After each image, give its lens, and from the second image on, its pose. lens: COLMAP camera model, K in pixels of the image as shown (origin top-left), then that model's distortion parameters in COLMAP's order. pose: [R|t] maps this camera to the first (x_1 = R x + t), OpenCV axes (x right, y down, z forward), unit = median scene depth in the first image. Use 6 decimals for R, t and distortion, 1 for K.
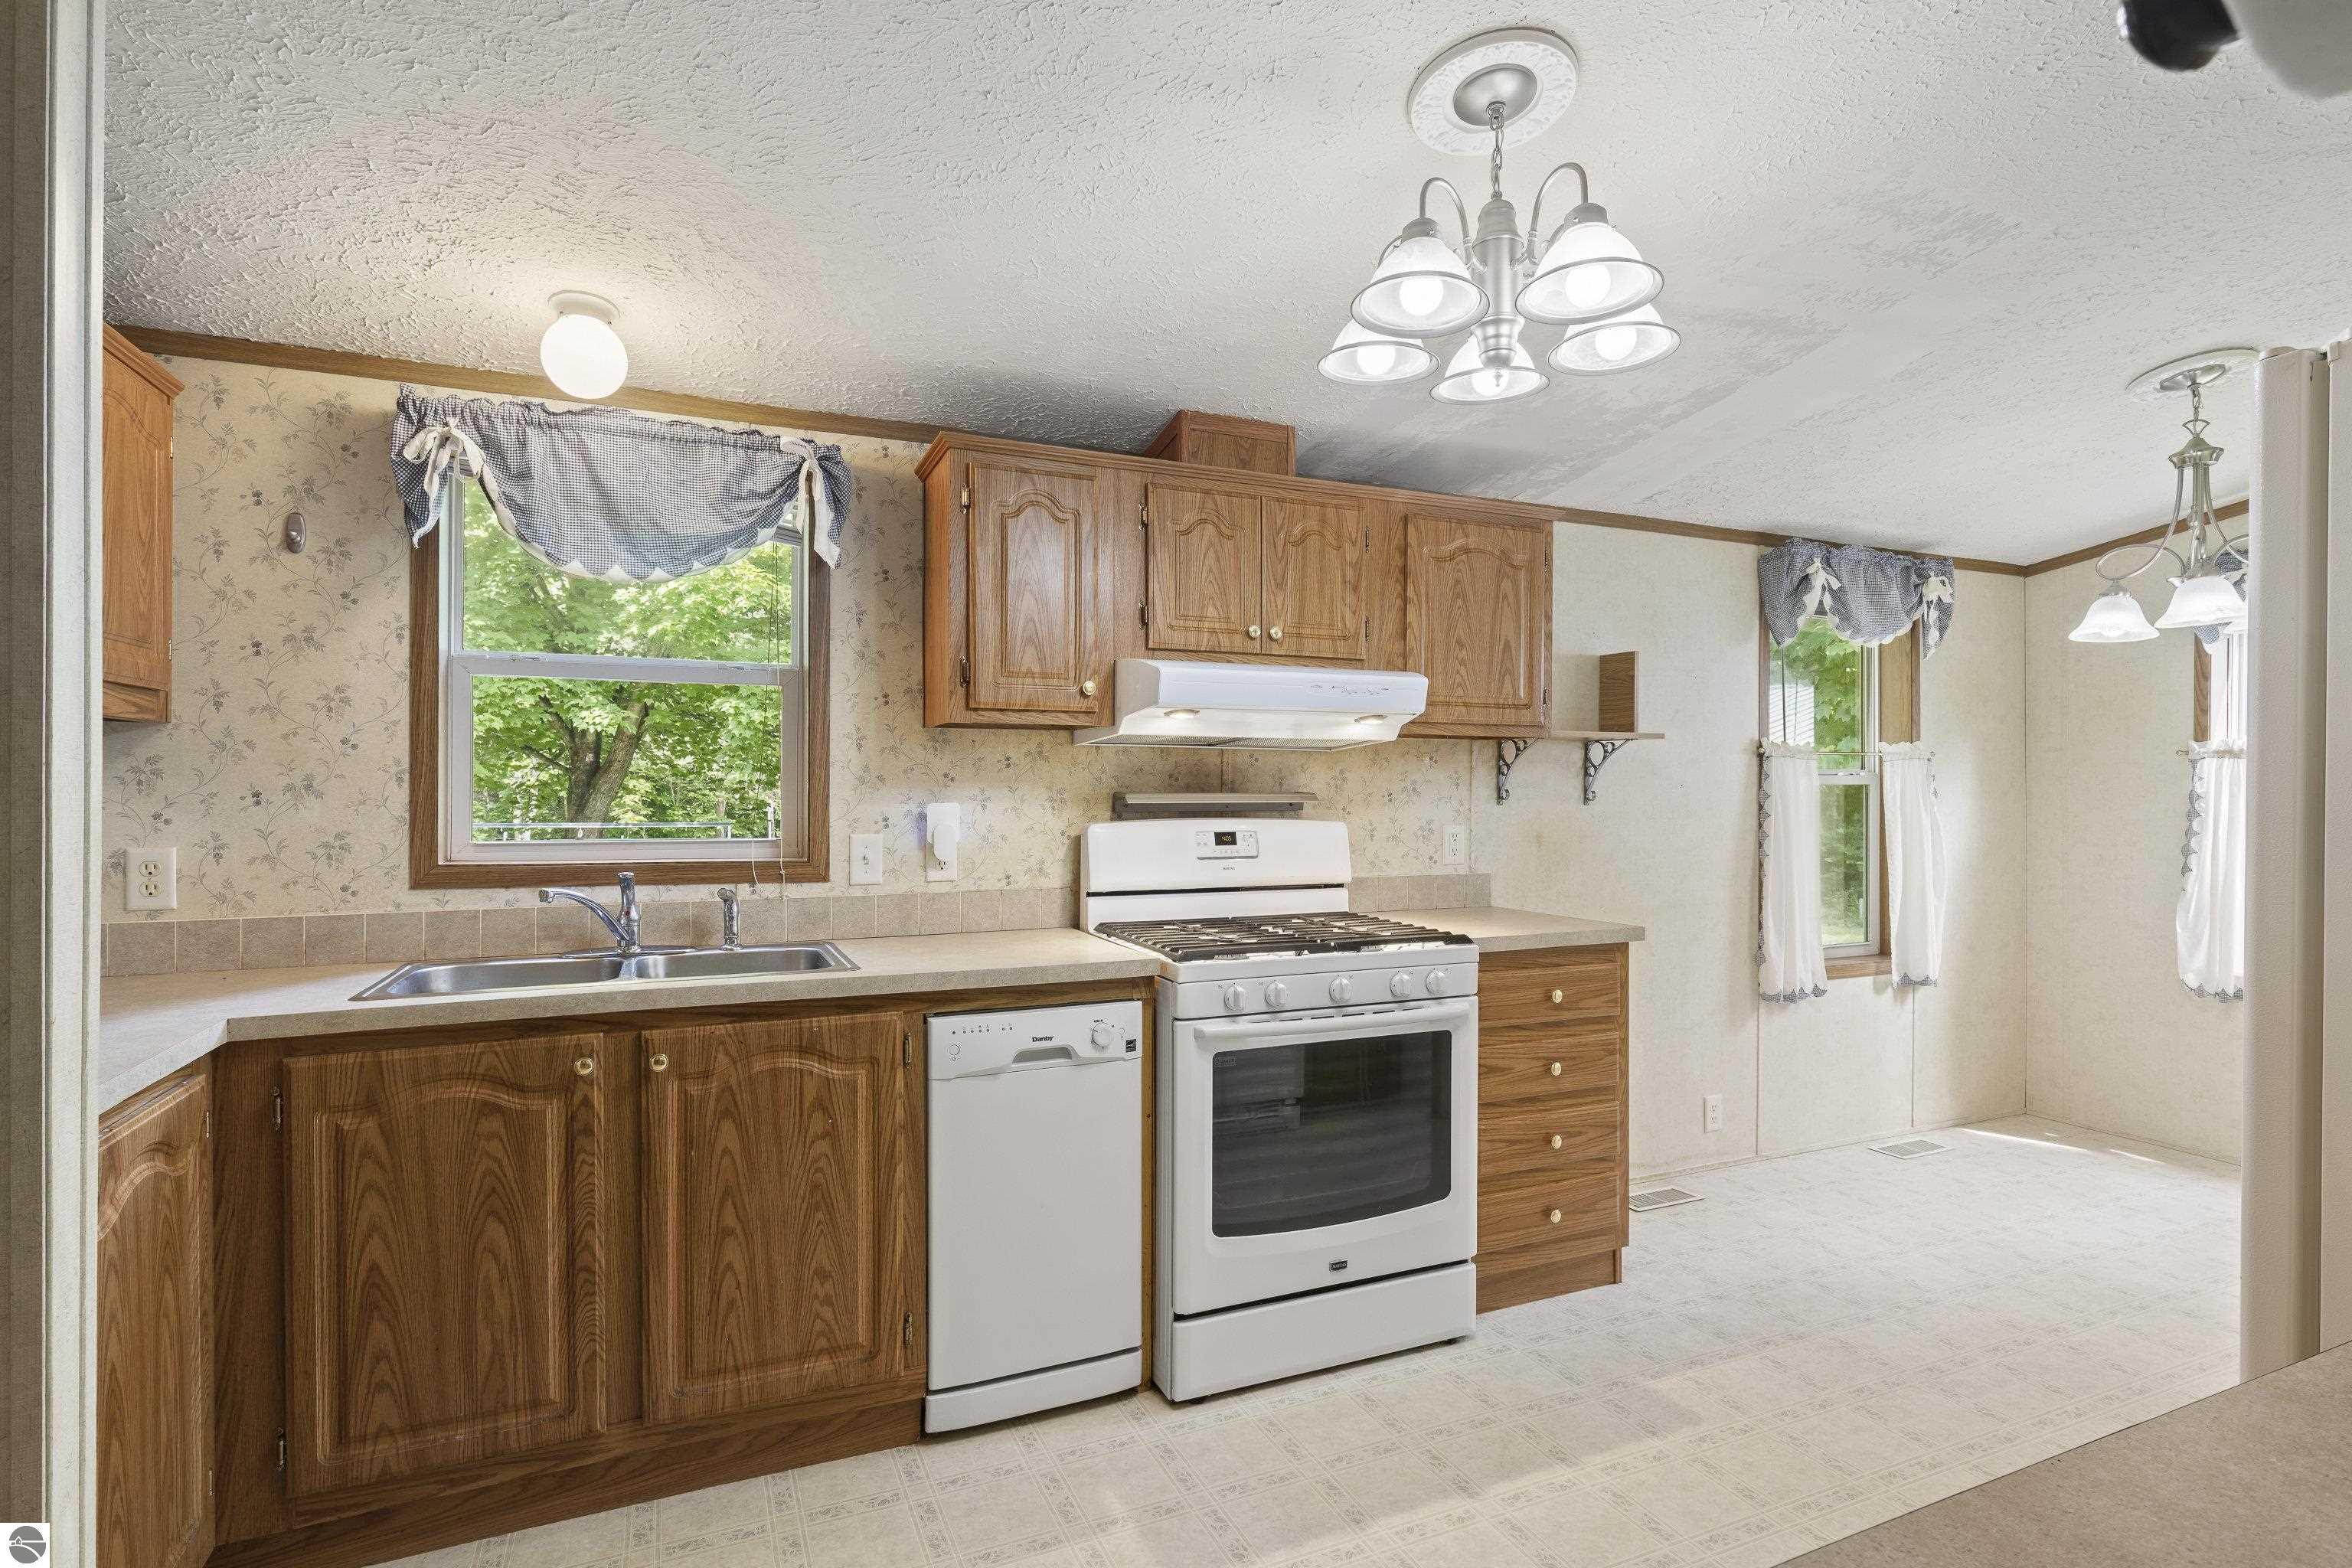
lens RADIAL K [[1165.7, 0, 1170.3], [0, 1165.7, 790.9], [0, 0, 1]] dist [-0.000333, -0.000003]
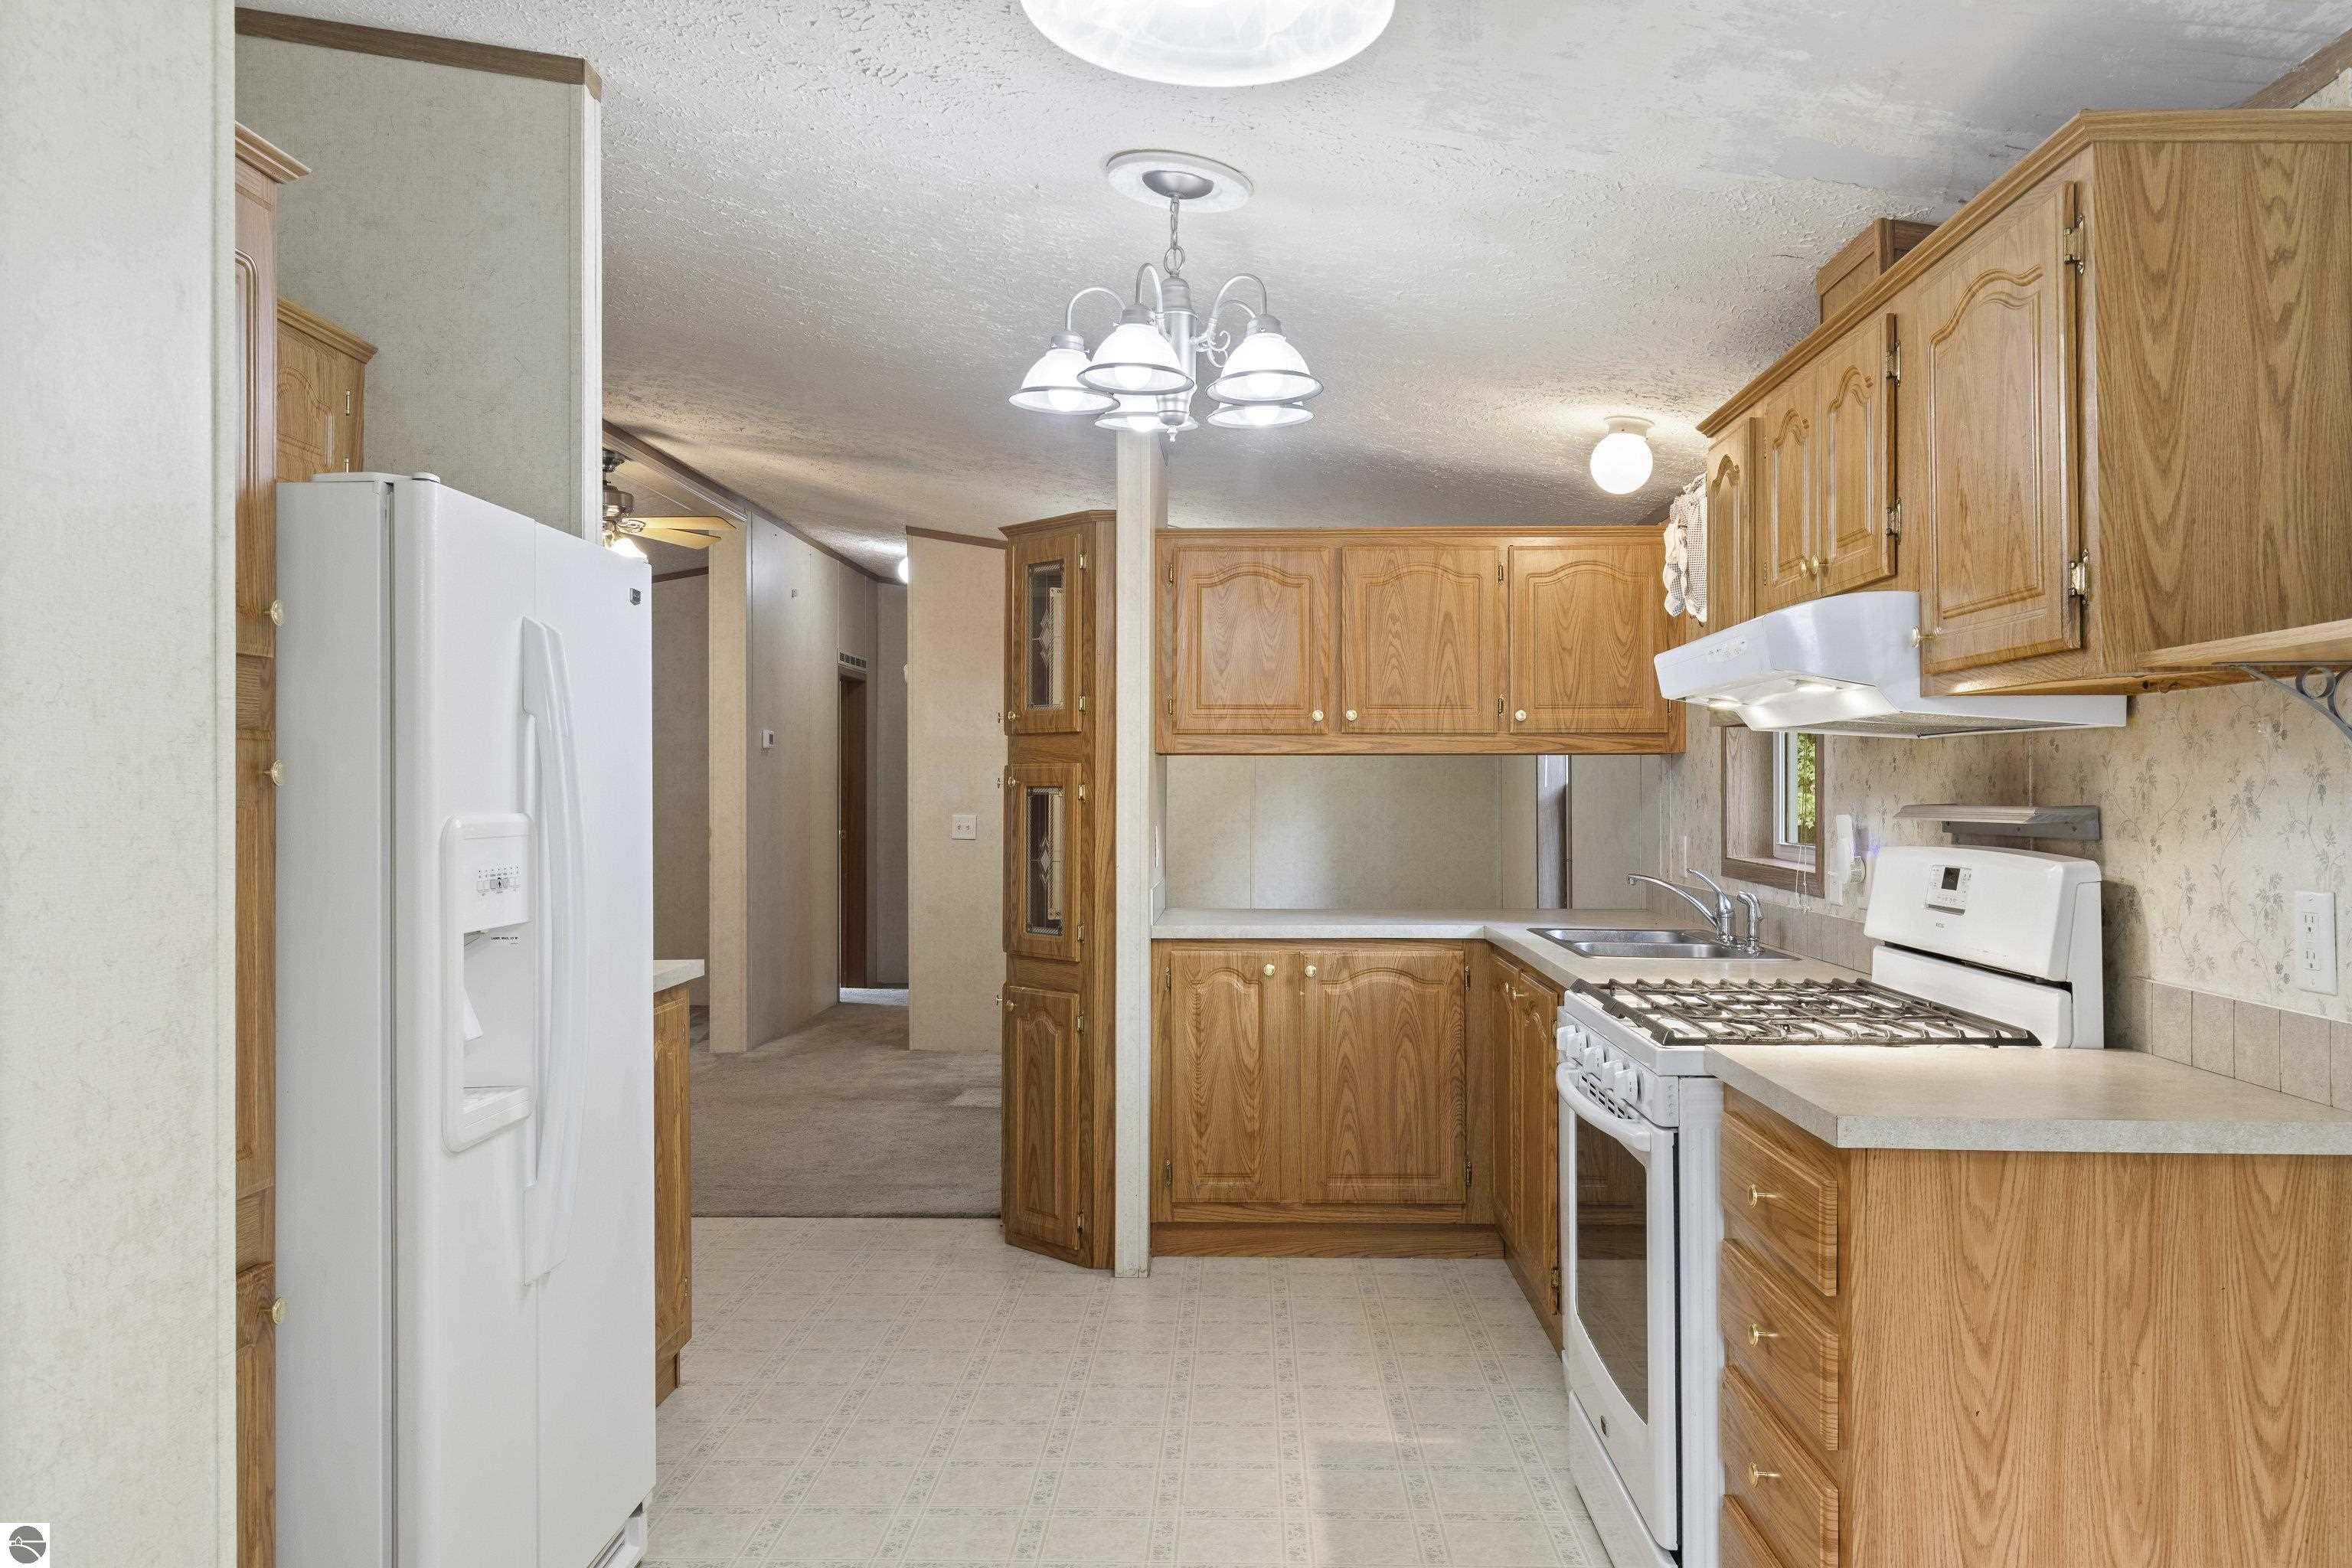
lens RADIAL K [[1795.3, 0, 1176.0], [0, 1795.3, 784.0], [0, 0, 1]] dist [0.000899, 0.000598]
pose [[-0.445894, -0.004680, -0.895073, 1.438790], [0.003589, 0.999969, -0.007017, -0.006757], [0.895078, -0.006341, -0.445864, 1.389136]]
